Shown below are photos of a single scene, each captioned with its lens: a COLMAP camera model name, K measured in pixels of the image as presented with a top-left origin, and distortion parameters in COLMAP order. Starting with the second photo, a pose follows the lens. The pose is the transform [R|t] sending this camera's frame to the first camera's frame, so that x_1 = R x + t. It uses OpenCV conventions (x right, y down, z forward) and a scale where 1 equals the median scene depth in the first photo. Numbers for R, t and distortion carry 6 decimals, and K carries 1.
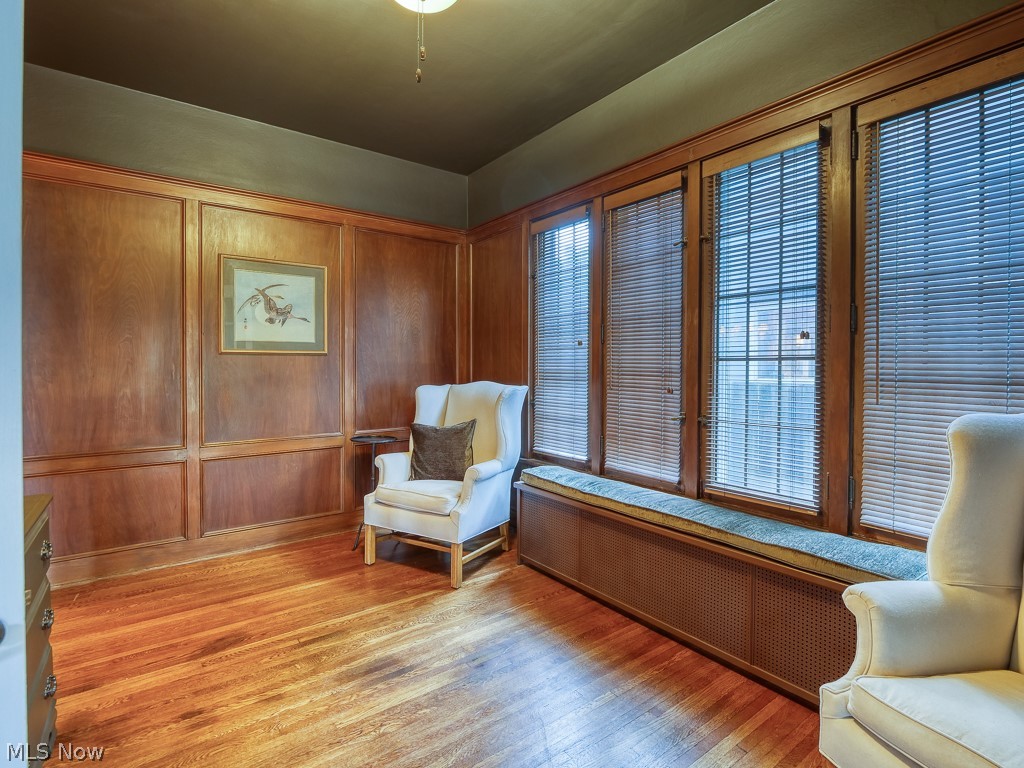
lens RADIAL K [[502.4, 0, 514.9], [0, 502.4, 376.3], [0, 0, 1]] dist [-0.014991, -0.000215]
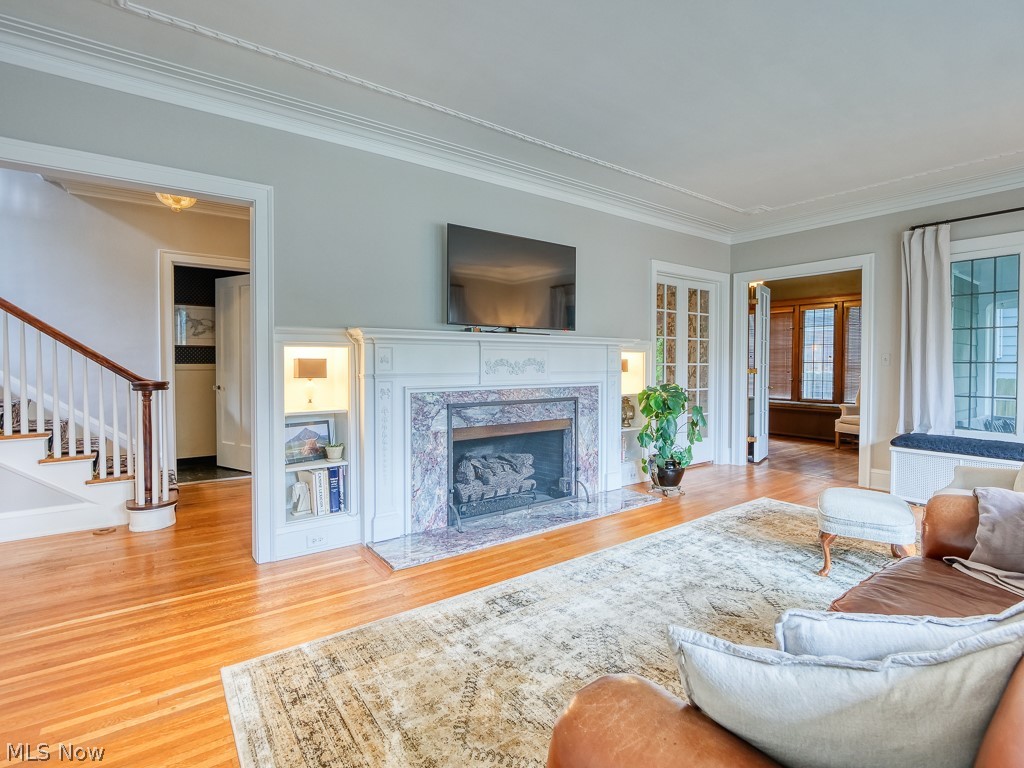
lens RADIAL K [[502.4, 0, 514.1], [0, 502.4, 377.9], [0, 0, 1]] dist [-0.014991, -0.000215]
pose [[0.999926, 0.011264, -0.004629, -1.643613], [-0.011249, 0.999932, 0.003065, 0.082660], [0.004664, -0.003012, 0.999985, -2.565327]]
